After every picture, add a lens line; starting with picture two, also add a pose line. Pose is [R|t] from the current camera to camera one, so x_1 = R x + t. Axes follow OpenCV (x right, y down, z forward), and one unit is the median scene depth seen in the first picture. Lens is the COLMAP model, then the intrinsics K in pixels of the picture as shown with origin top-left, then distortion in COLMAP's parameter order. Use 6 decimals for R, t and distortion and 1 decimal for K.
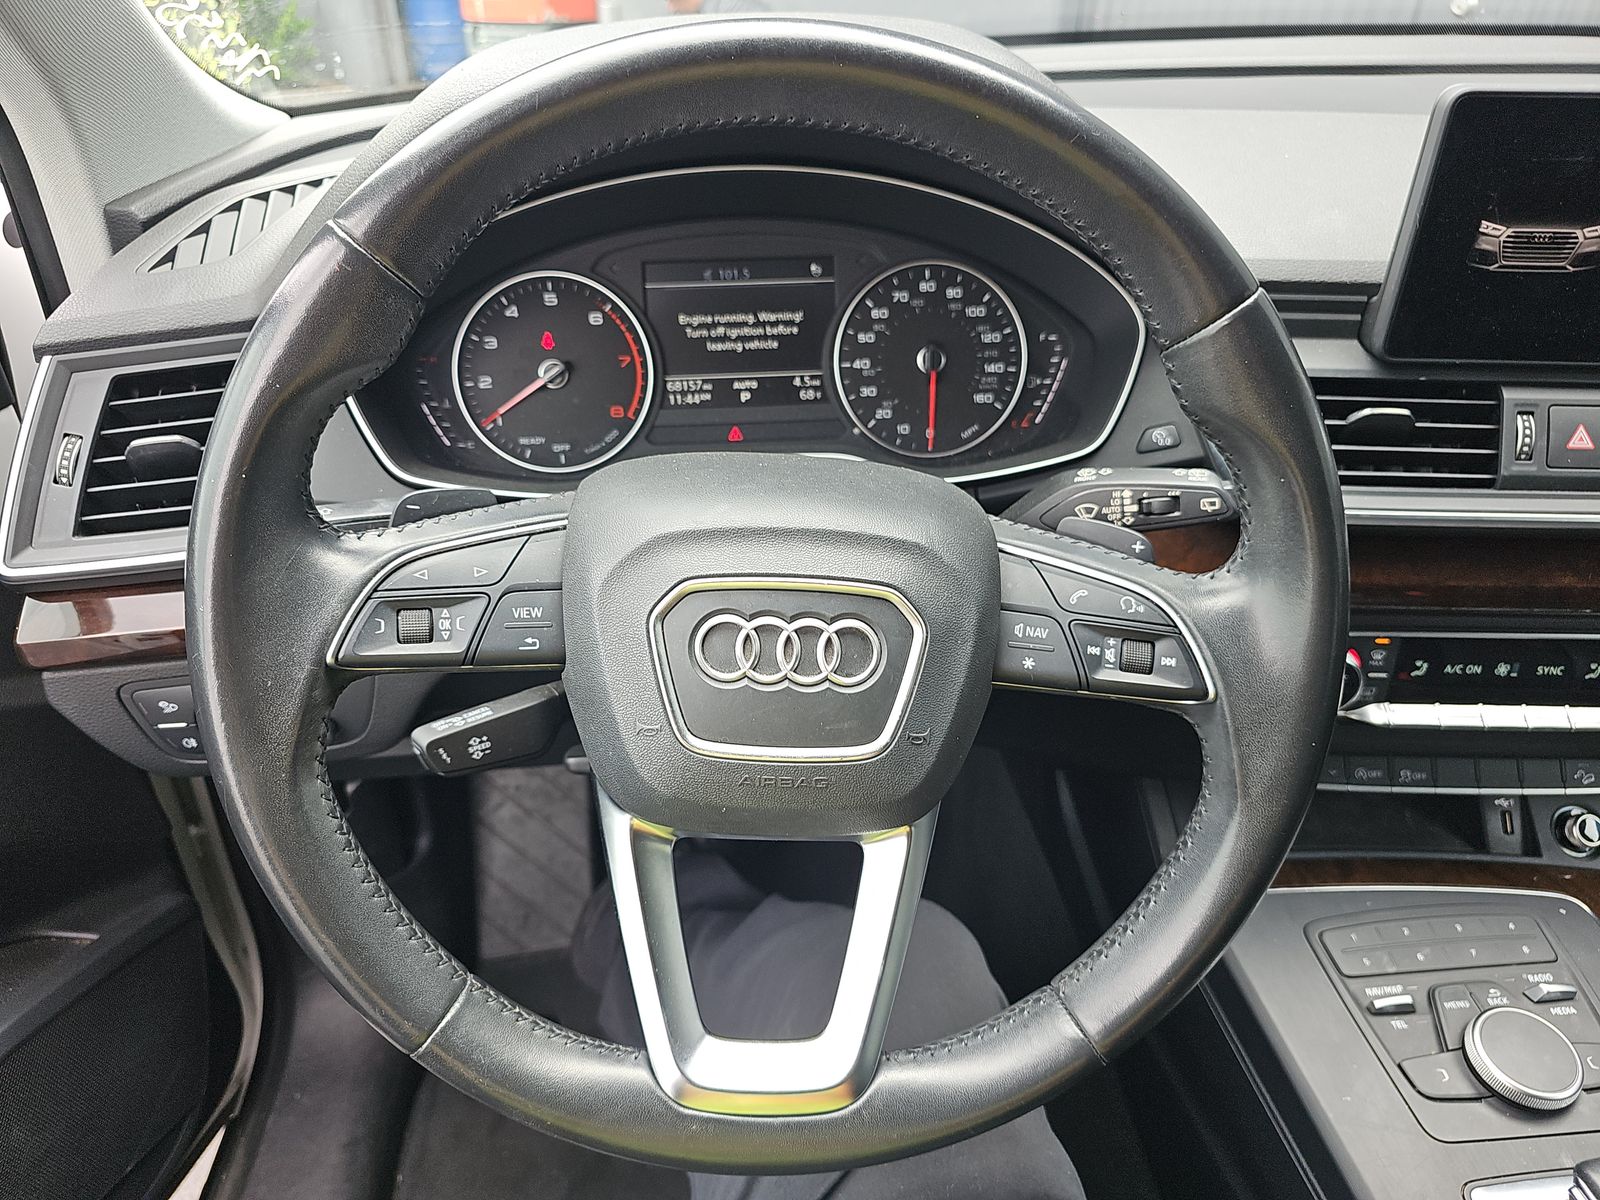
lens RADIAL K [[1074.5, 0, 774.7], [0, 1074.5, 604.1], [0, 0, 1]] dist [0.020745, -0.027954]
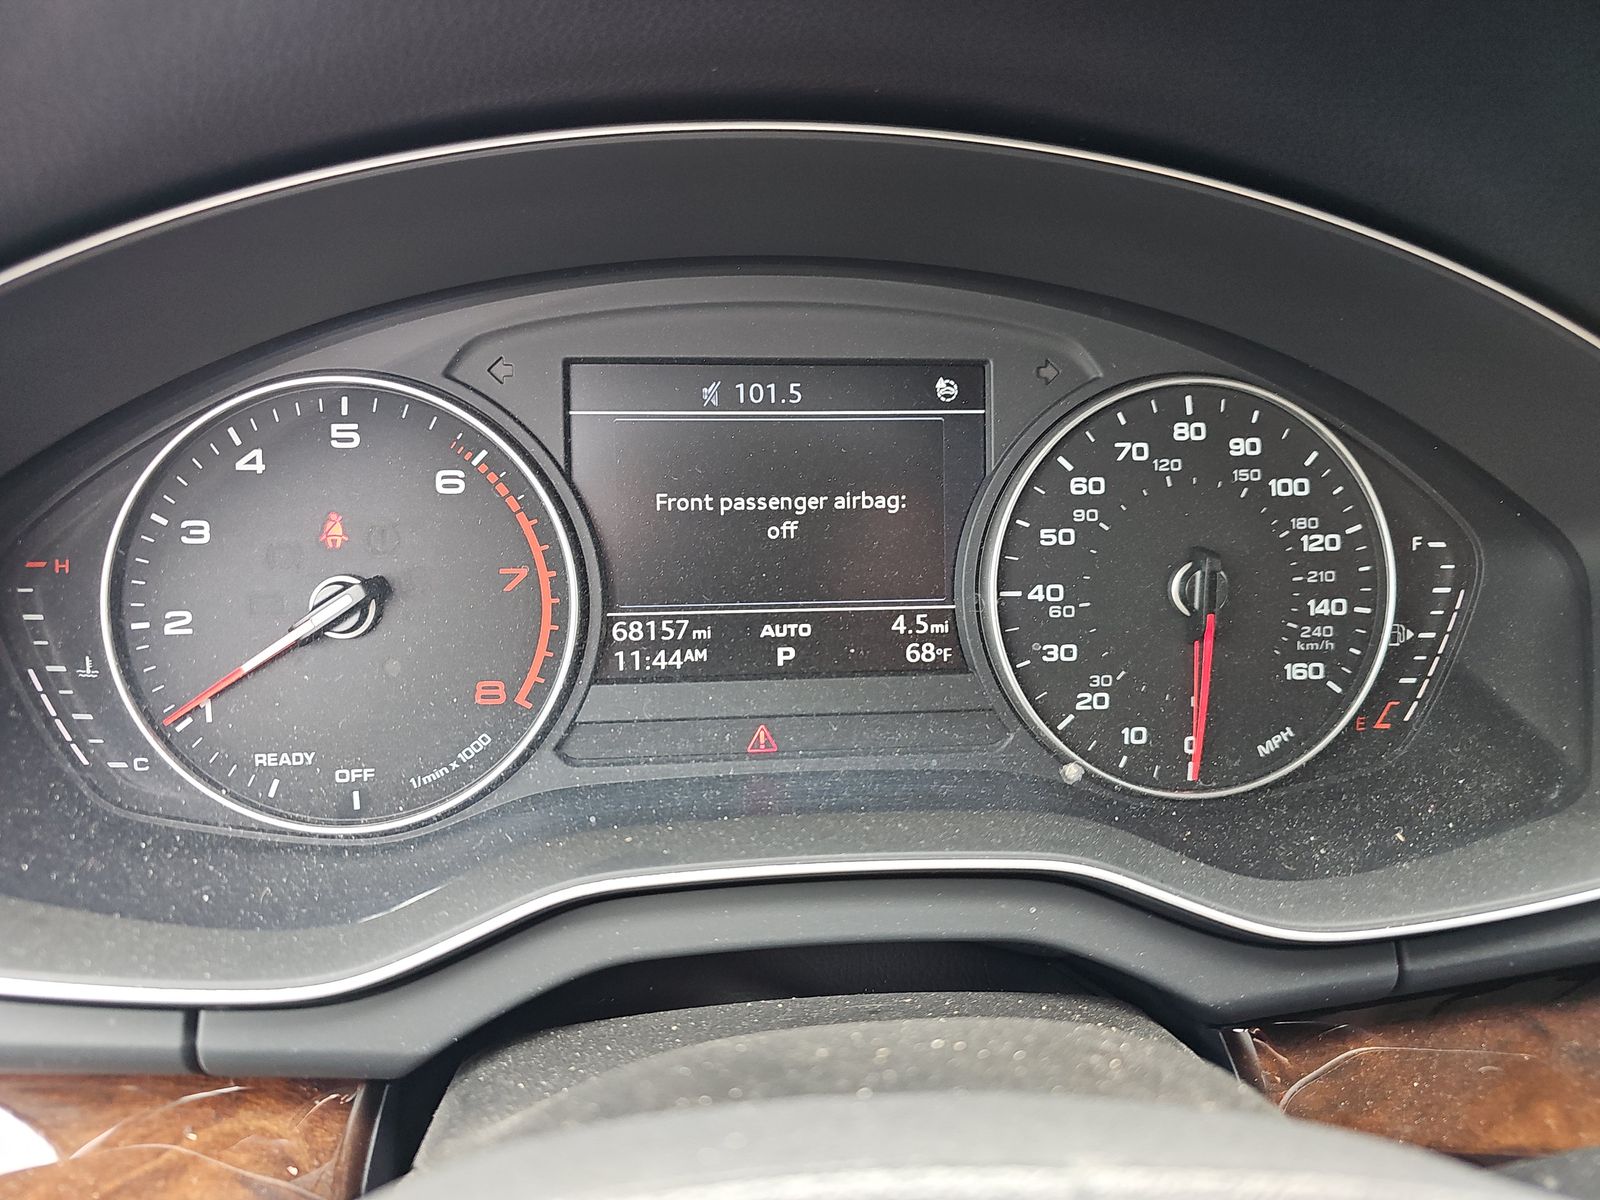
lens RADIAL K [[1074.5, 0, 799.4], [0, 1074.5, 587.7], [0, 0, 1]] dist [0.020745, -0.027954]
pose [[0.998486, 0.020653, 0.050991, -0.046746], [-0.013441, 0.990353, -0.137916, -0.164784], [-0.053348, 0.137021, 0.989131, 0.567953]]
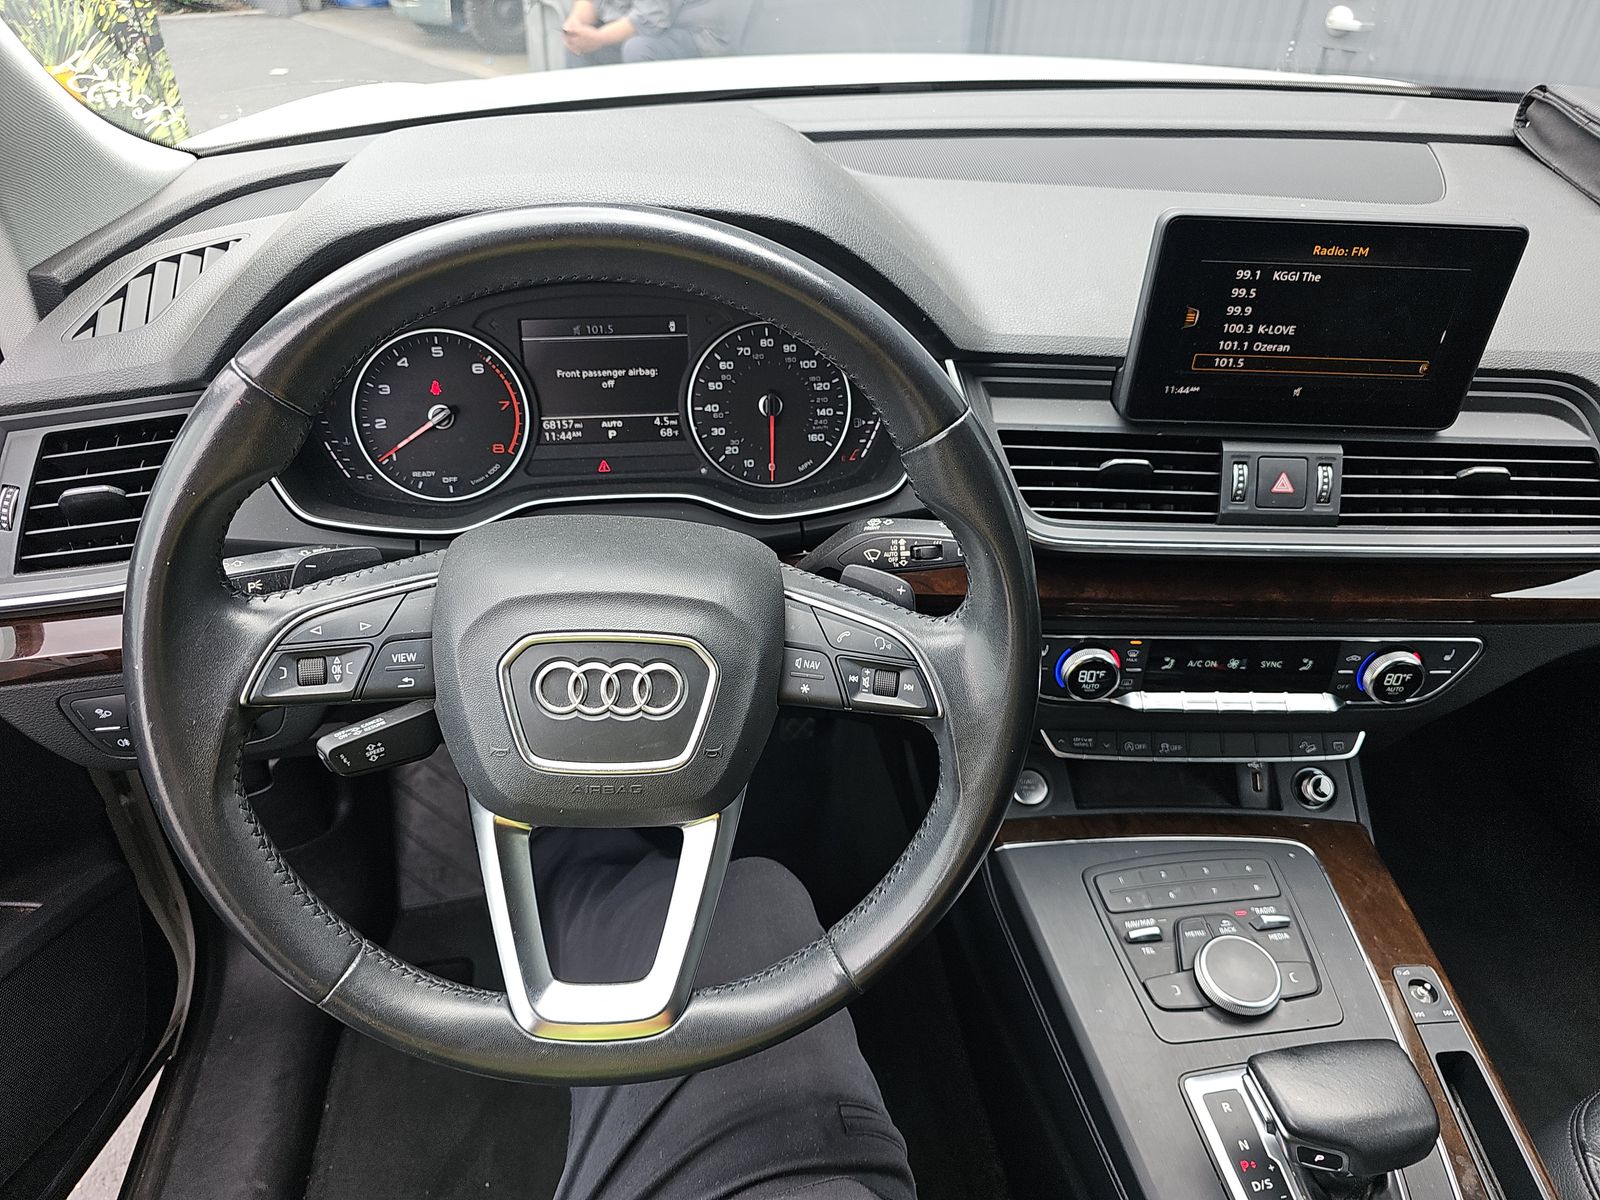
lens RADIAL K [[1074.5, 0, 792.3], [0, 1074.5, 592.0], [0, 0, 1]] dist [0.020745, -0.027954]
pose [[0.997452, -0.005968, 0.071090, 0.085748], [0.002398, 0.998737, 0.050189, -0.083698], [-0.071300, -0.049890, 0.996206, -0.182265]]
